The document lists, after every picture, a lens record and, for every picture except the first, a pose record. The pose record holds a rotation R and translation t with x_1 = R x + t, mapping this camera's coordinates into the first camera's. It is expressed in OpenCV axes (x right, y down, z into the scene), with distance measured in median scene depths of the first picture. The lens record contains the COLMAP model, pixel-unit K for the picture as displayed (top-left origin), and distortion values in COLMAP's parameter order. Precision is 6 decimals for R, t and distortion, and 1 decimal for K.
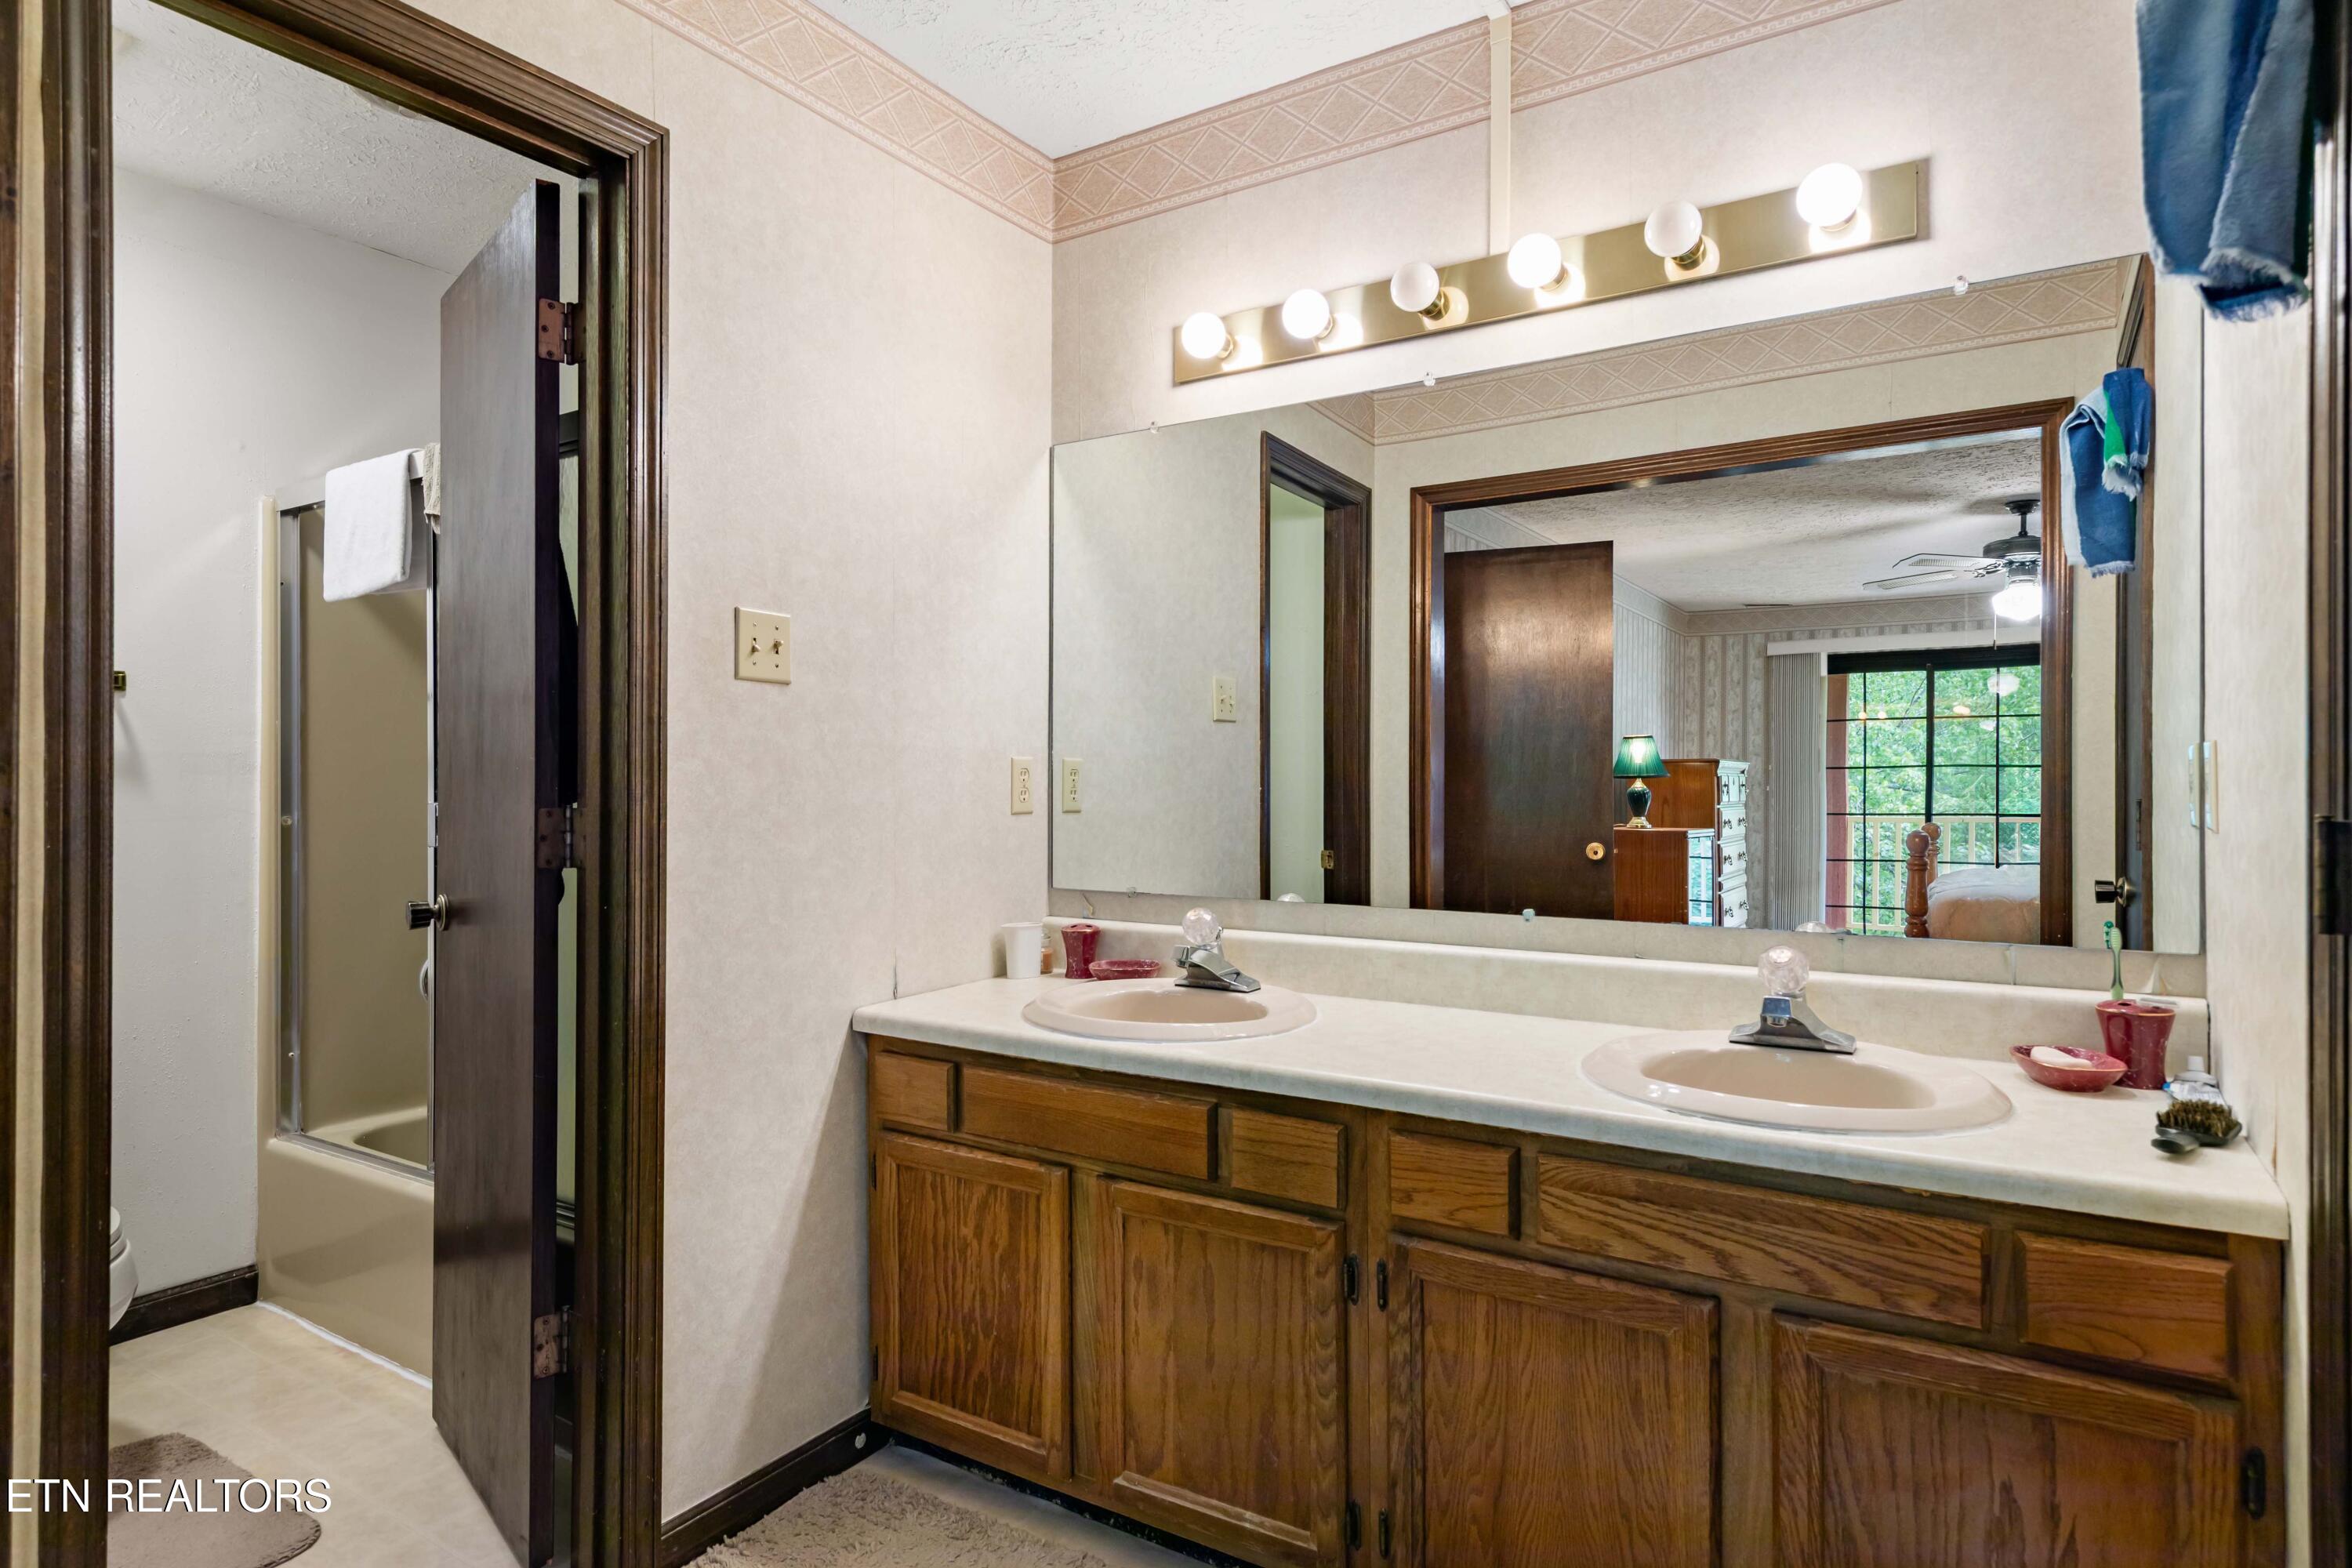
lens RADIAL K [[1275.0, 0, 1172.8], [0, 1275.0, 769.7], [0, 0, 1]] dist [0.002243, 0.000558]
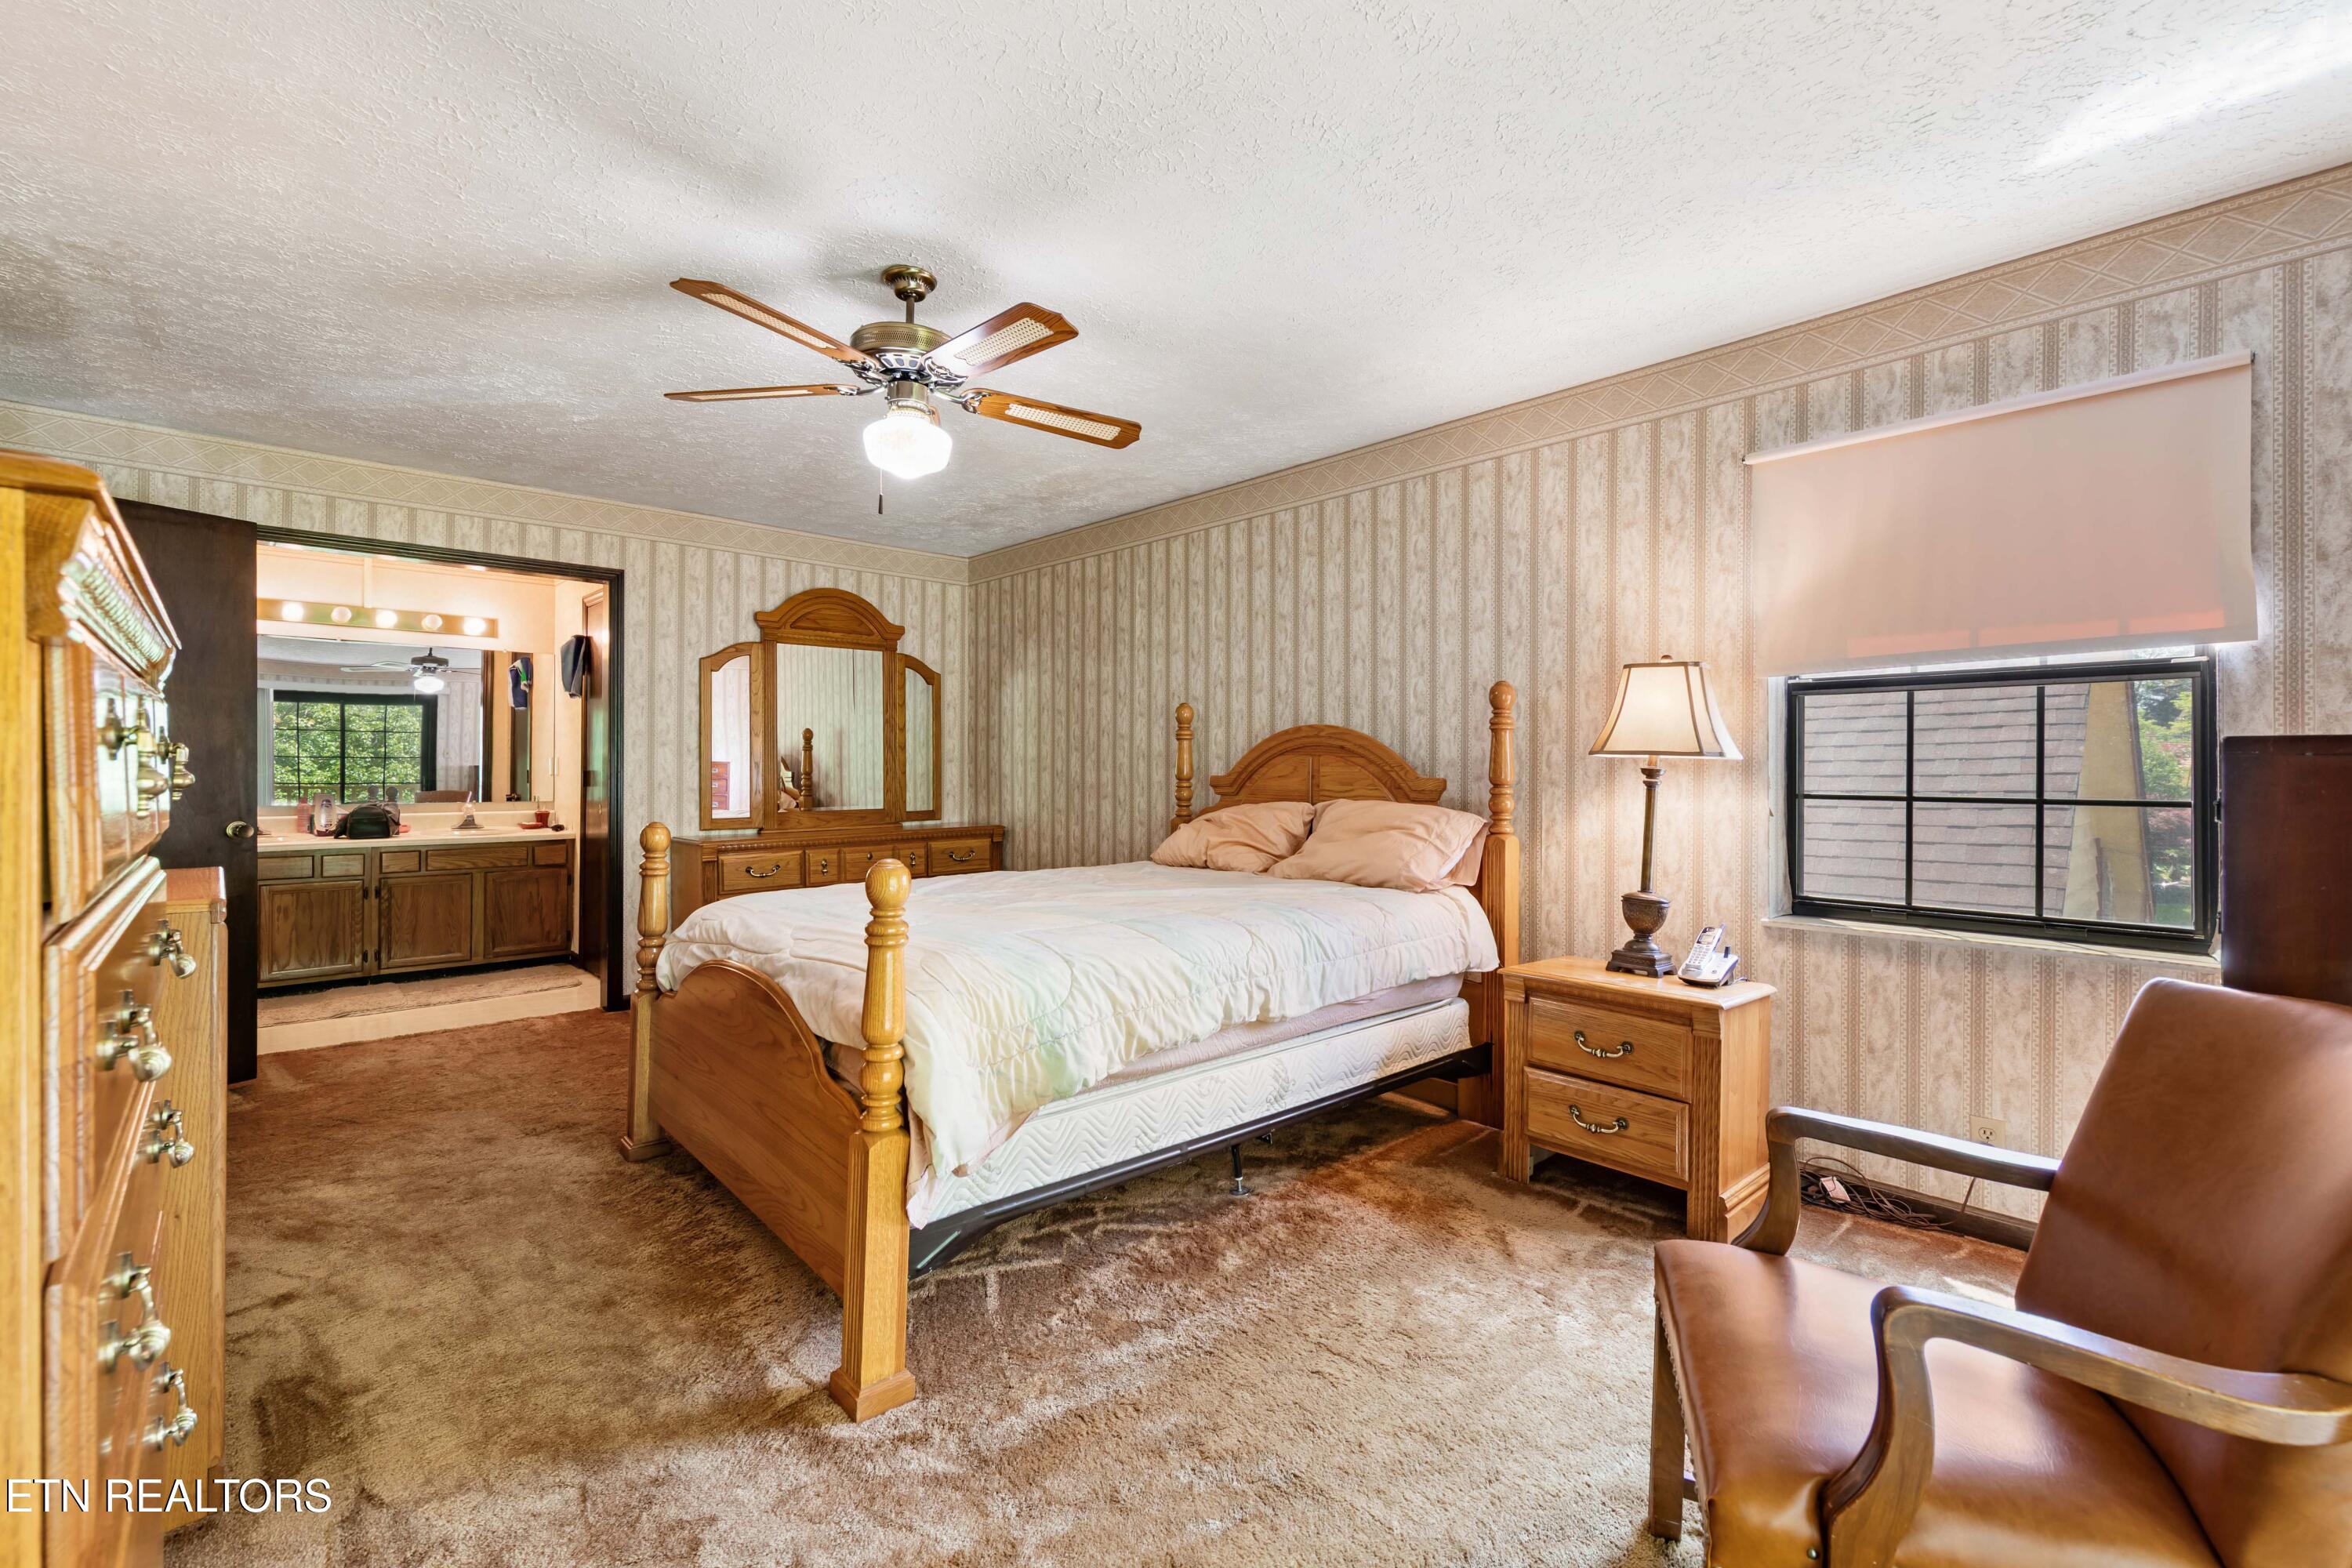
lens RADIAL K [[1038.5, 0, 1171.2], [0, 1038.5, 773.3], [0, 0, 1]] dist [0.004407, 0.000490]
pose [[0.267608, 0.000958, 0.963528, -2.672867], [-0.007773, 0.999969, 0.001165, 0.018286], [-0.963497, -0.007801, 0.267607, -2.606697]]
